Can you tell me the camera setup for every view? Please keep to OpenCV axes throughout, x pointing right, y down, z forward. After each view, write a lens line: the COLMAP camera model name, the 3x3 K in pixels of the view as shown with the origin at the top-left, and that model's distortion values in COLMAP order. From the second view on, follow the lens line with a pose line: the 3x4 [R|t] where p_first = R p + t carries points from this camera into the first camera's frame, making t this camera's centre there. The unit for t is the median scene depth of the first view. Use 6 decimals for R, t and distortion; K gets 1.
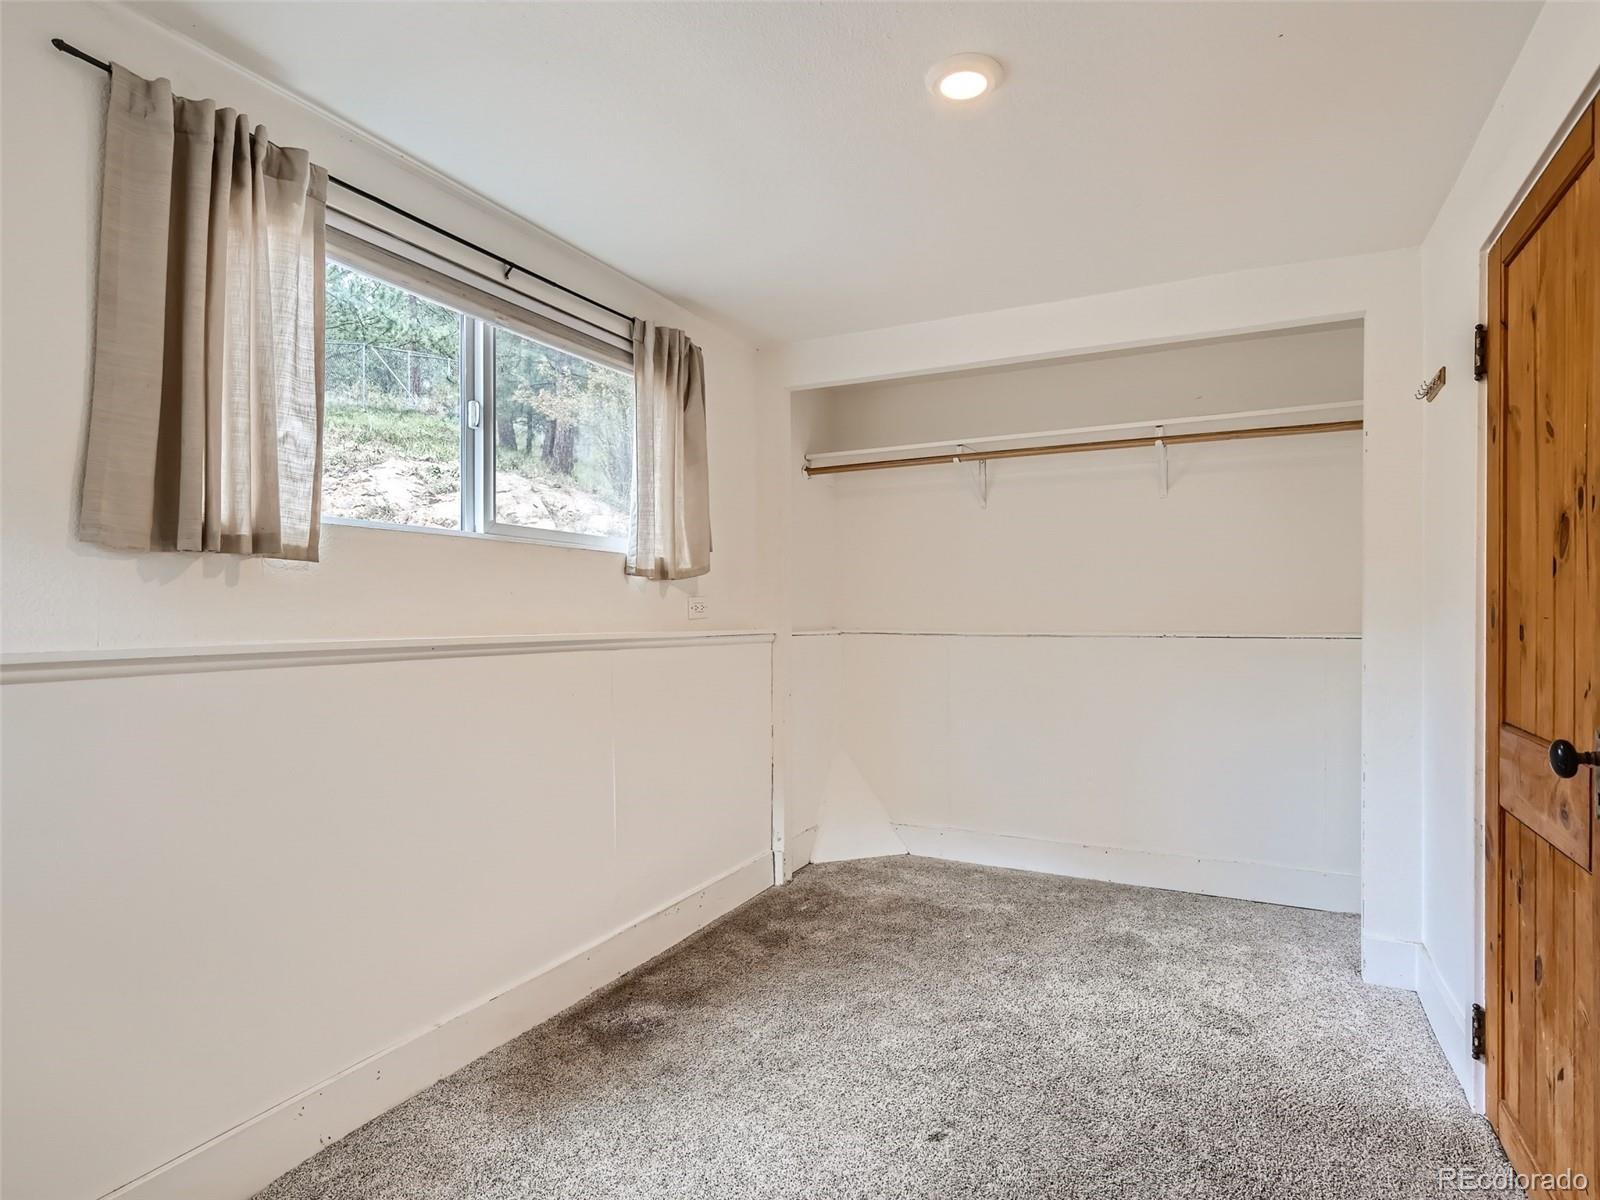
lens RADIAL K [[833.3, 0, 795.2], [0, 833.3, 608.0], [0, 0, 1]] dist [-0.026884, 0.020973]
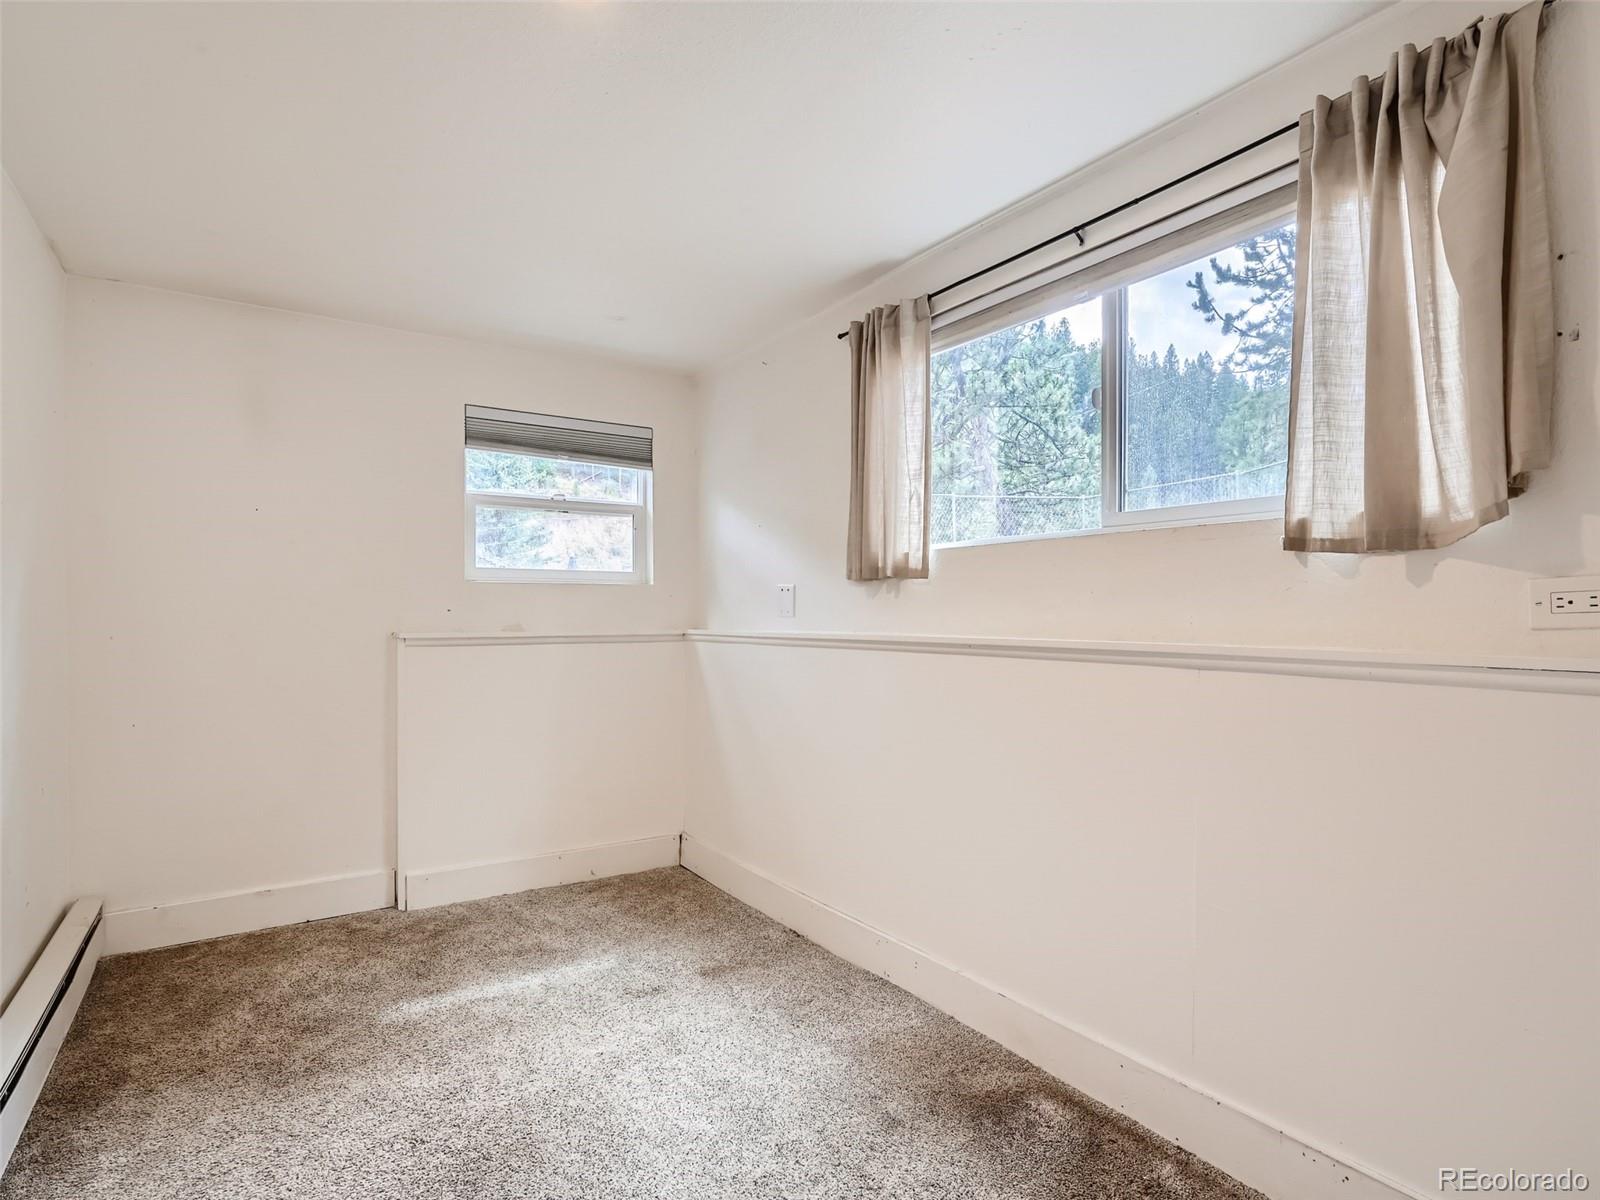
lens RADIAL K [[833.3, 0, 794.2], [0, 833.3, 607.3], [0, 0, 1]] dist [-0.026884, 0.020973]
pose [[-0.473791, -0.003081, -0.880632, 0.675232], [0.008299, 0.999934, -0.007963, 0.001934], [0.880598, -0.011081, -0.473734, 1.304771]]
